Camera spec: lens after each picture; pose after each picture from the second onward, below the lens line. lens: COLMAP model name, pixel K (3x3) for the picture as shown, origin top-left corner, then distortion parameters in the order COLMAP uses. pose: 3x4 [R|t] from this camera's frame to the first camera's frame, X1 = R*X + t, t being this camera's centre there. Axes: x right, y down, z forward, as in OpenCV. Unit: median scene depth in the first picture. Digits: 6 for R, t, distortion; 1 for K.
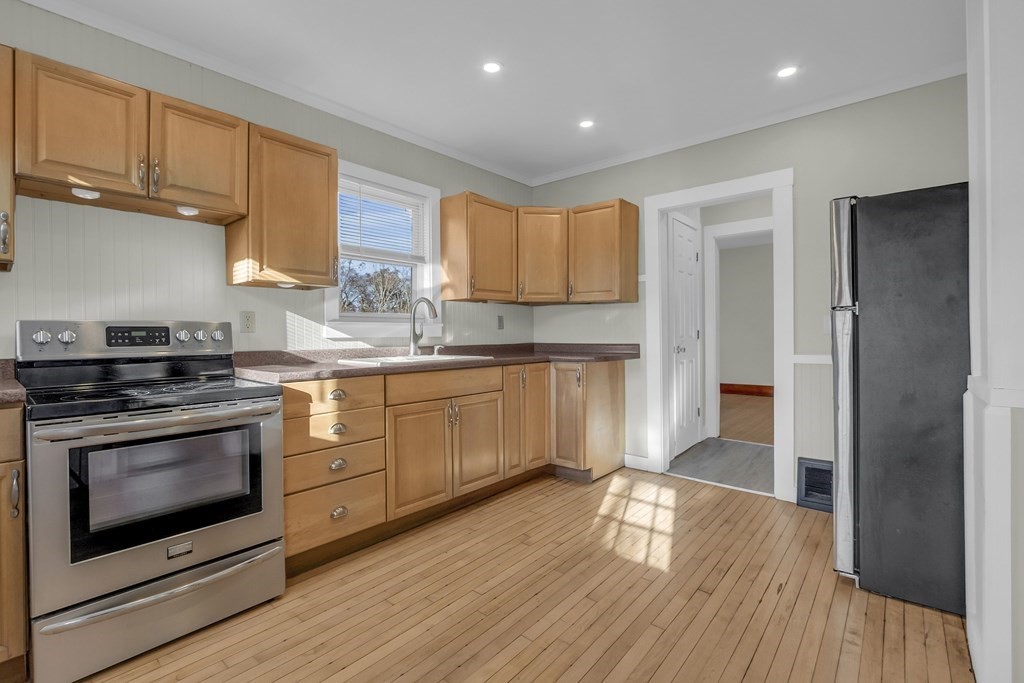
lens RADIAL K [[459.2, 0, 511.9], [0, 459.2, 337.0], [0, 0, 1]] dist [-0.012277, 0.000372]
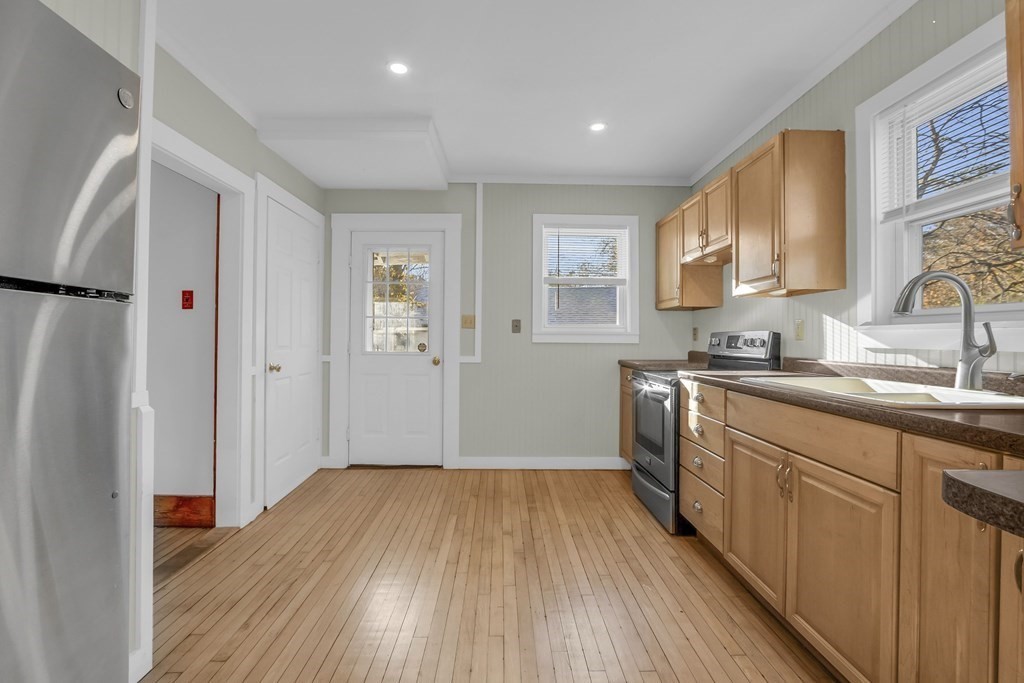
lens RADIAL K [[459.2, 0, 511.9], [0, 459.2, 337.0], [0, 0, 1]] dist [-0.012277, 0.000372]
pose [[-0.745423, 0.002023, -0.666589, 0.614171], [-0.003222, 0.999973, 0.006638, -0.021650], [0.666584, 0.007096, -0.745396, 1.379096]]
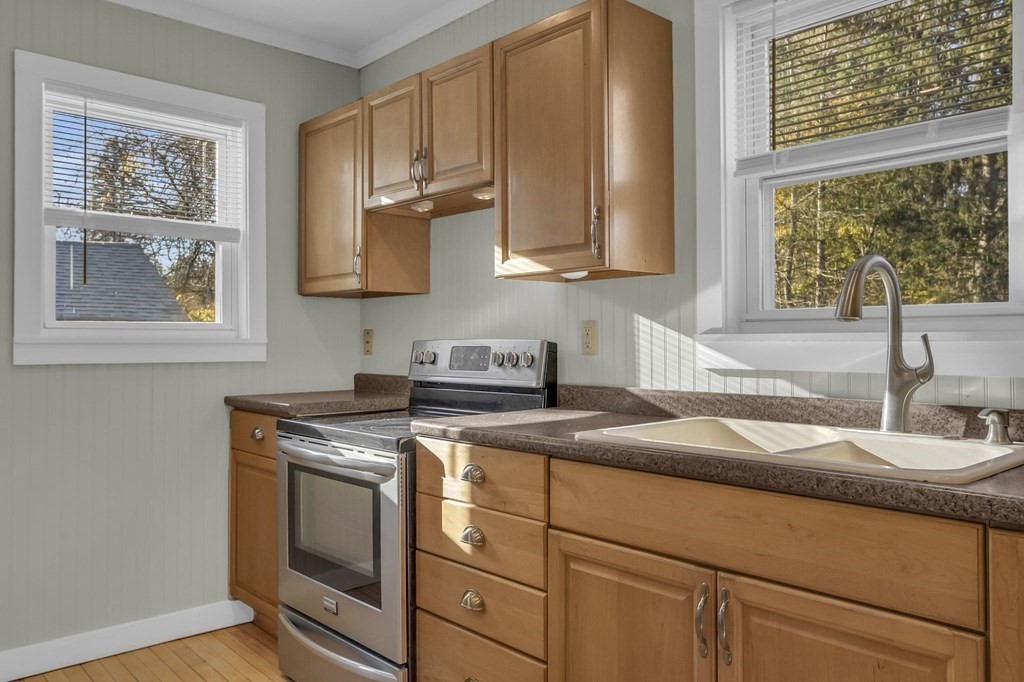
lens RADIAL K [[772.0, 0, 515.6], [0, 772.0, 334.1], [0, 0, 1]] dist [-0.010145, 0.006401]
pose [[-0.119265, -0.001942, -0.992861, 0.487881], [-0.003069, 0.999994, -0.001587, -0.036961], [0.992858, 0.002858, -0.119270, 1.058584]]
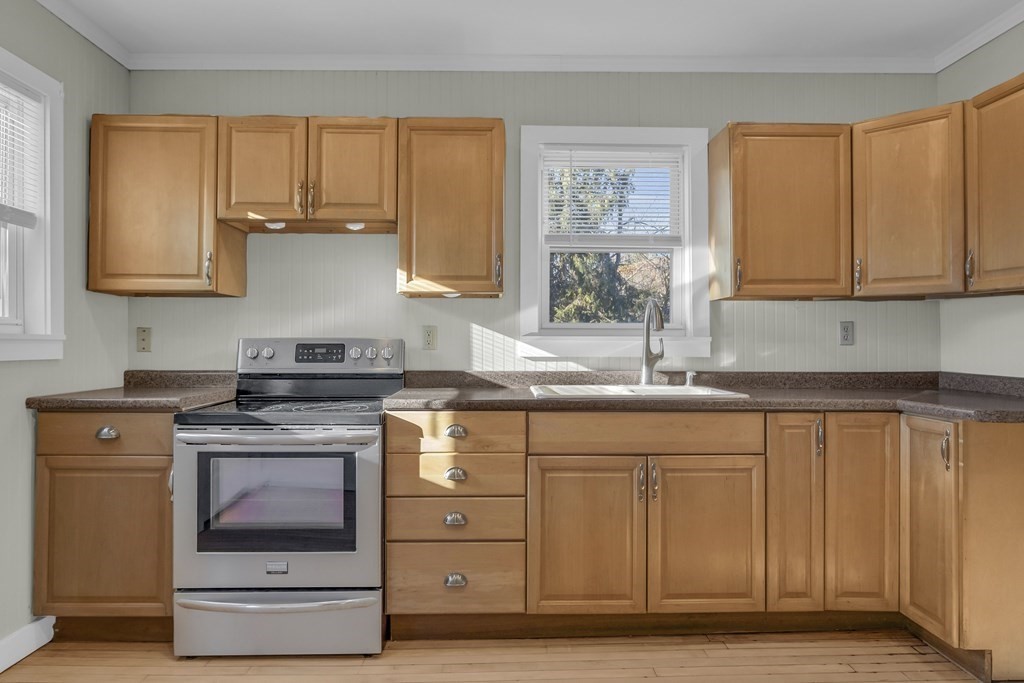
lens RADIAL K [[619.7, 0, 511.1], [0, 619.7, 335.5], [0, 0, 1]] dist [-0.015158, 0.002806]
pose [[0.671864, 0.000737, -0.740674, 0.437359], [-0.012380, 0.999871, -0.010235, -0.027324], [0.740571, 0.016046, 0.671787, 0.316231]]
